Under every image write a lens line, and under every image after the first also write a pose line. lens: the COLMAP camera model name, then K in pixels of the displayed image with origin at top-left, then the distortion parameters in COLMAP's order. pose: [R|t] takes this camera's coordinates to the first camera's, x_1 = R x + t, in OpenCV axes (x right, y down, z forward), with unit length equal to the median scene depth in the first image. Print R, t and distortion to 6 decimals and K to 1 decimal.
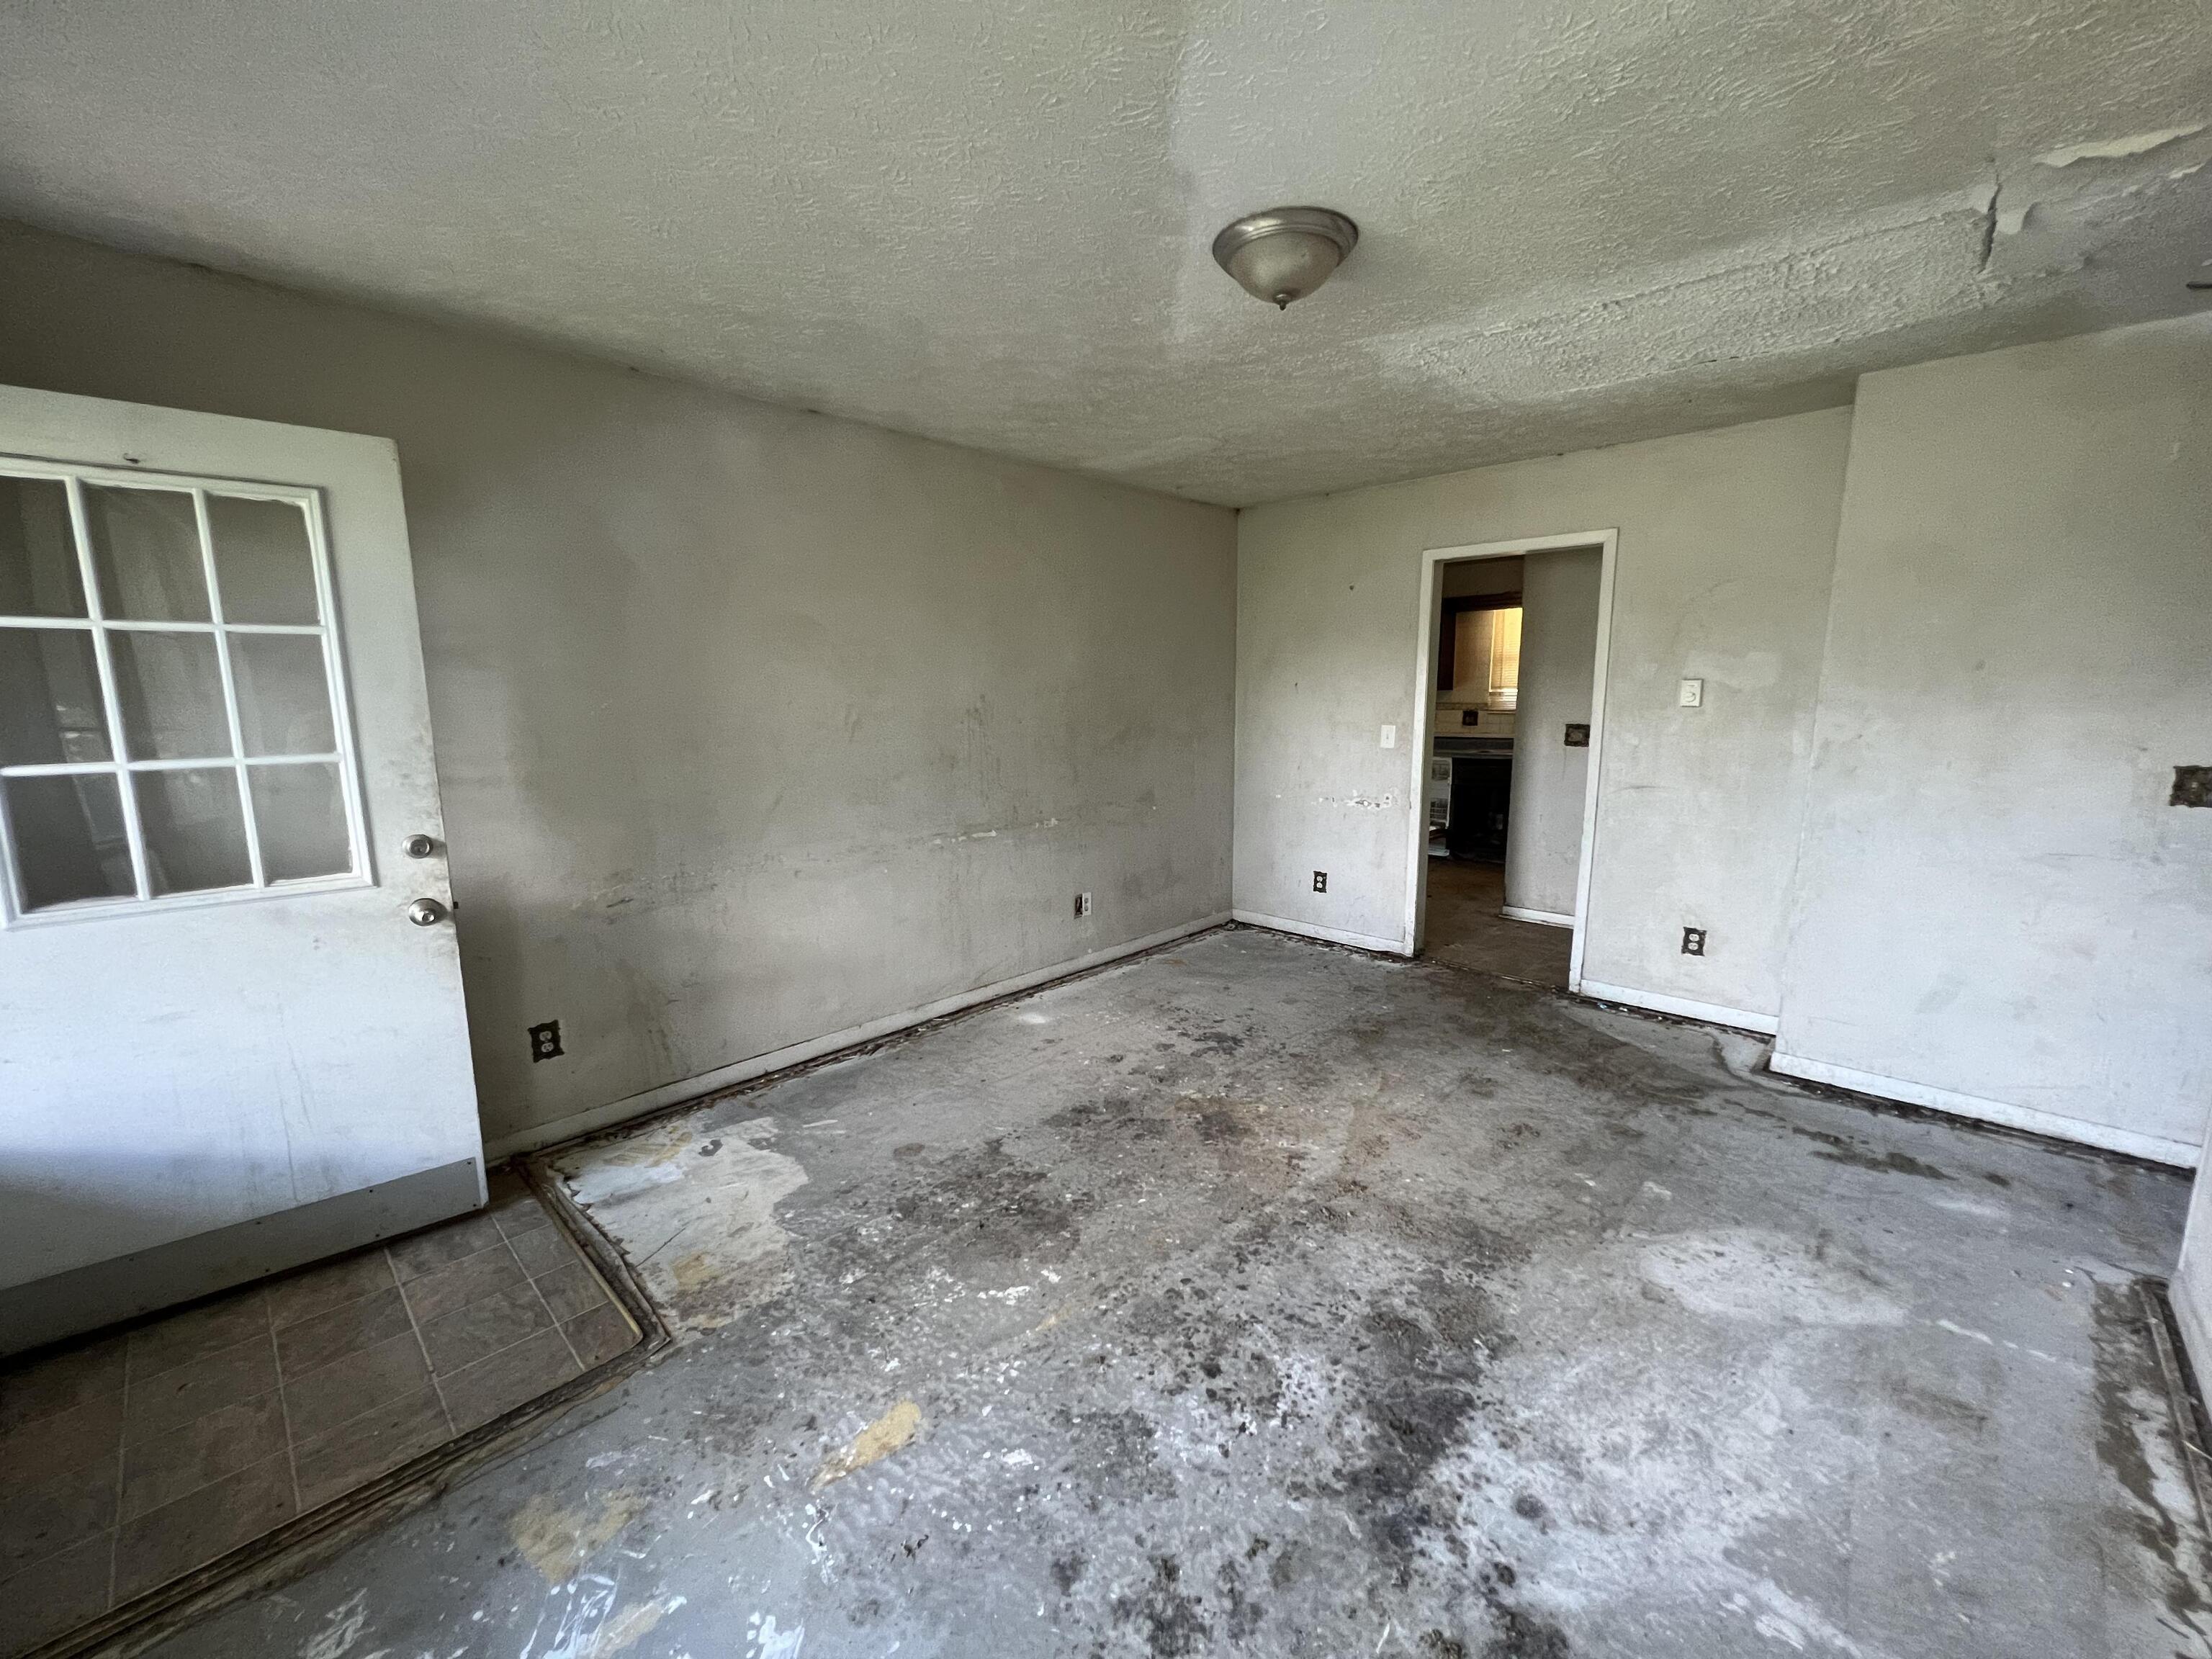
lens RADIAL K [[882.5, 0, 1107.5], [0, 882.5, 829.4], [0, 0, 1]] dist [-0.004392, 0.000677]
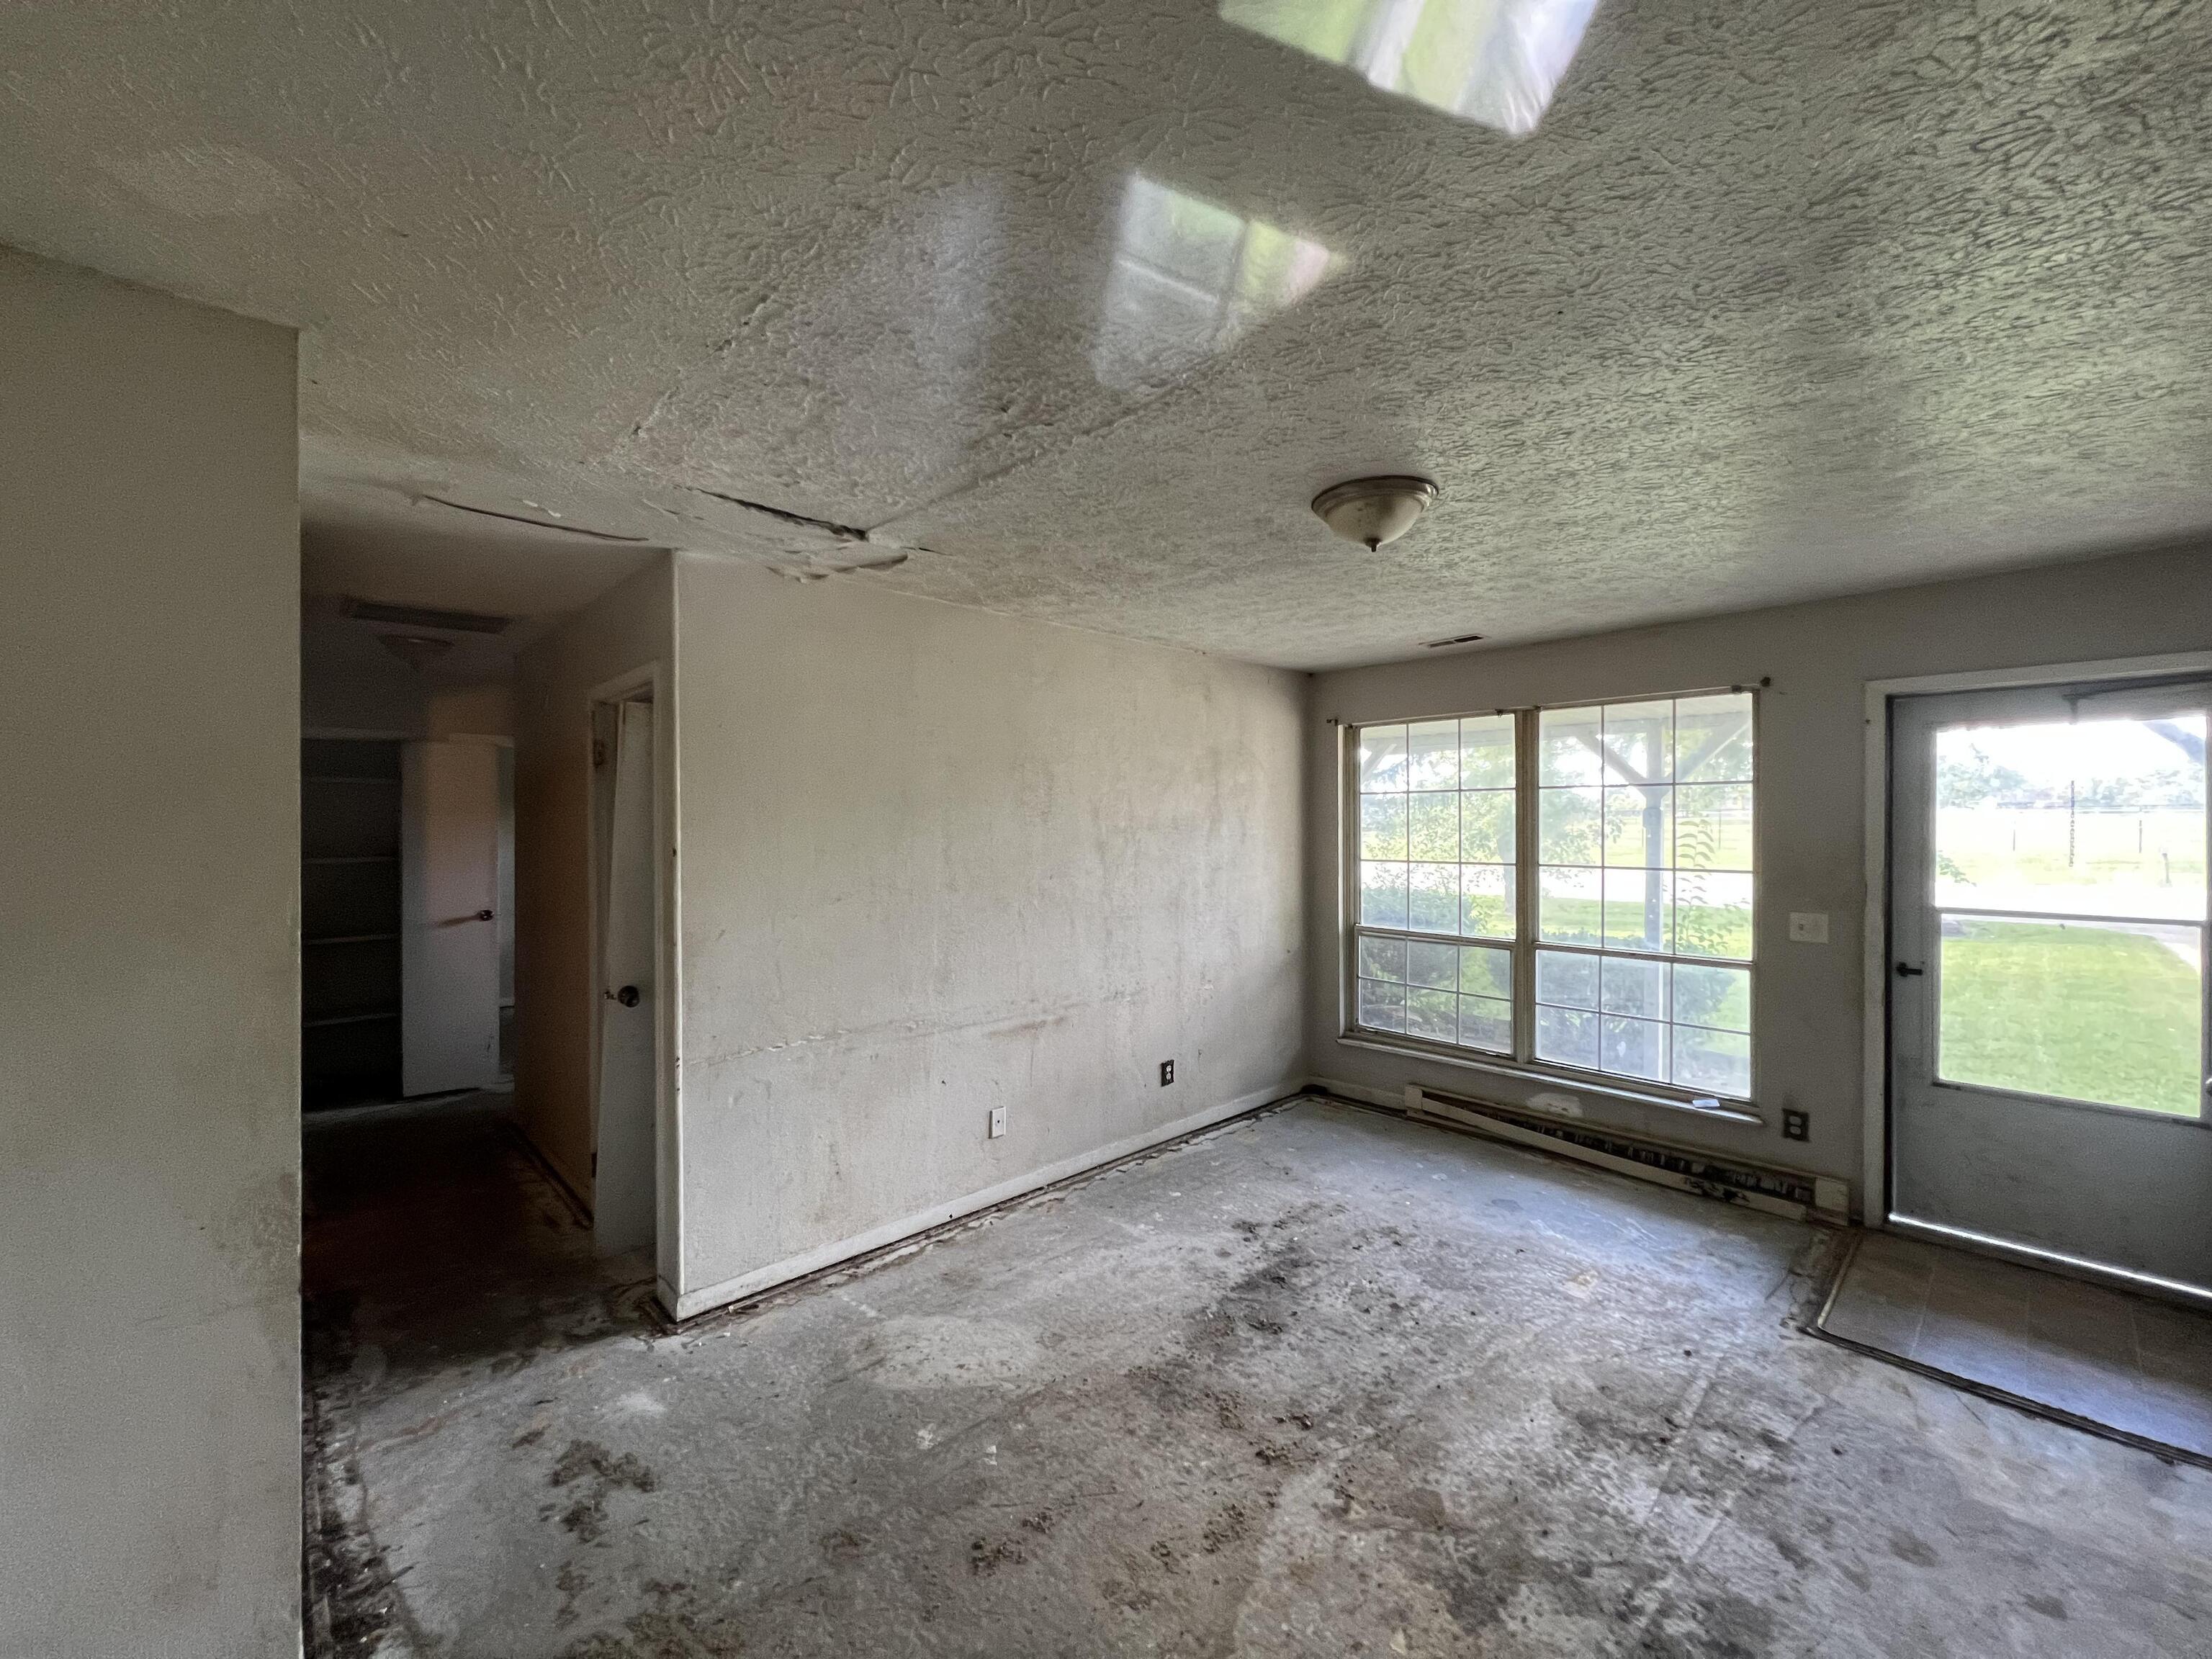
lens RADIAL K [[882.5, 0, 1107.0], [0, 882.5, 822.4], [0, 0, 1]] dist [-0.004392, 0.000677]
pose [[-0.998647, 0.011618, 0.050680, 0.469339], [0.019721, 0.986521, 0.162443, -0.413906], [-0.048110, 0.163223, -0.985415, 2.118288]]
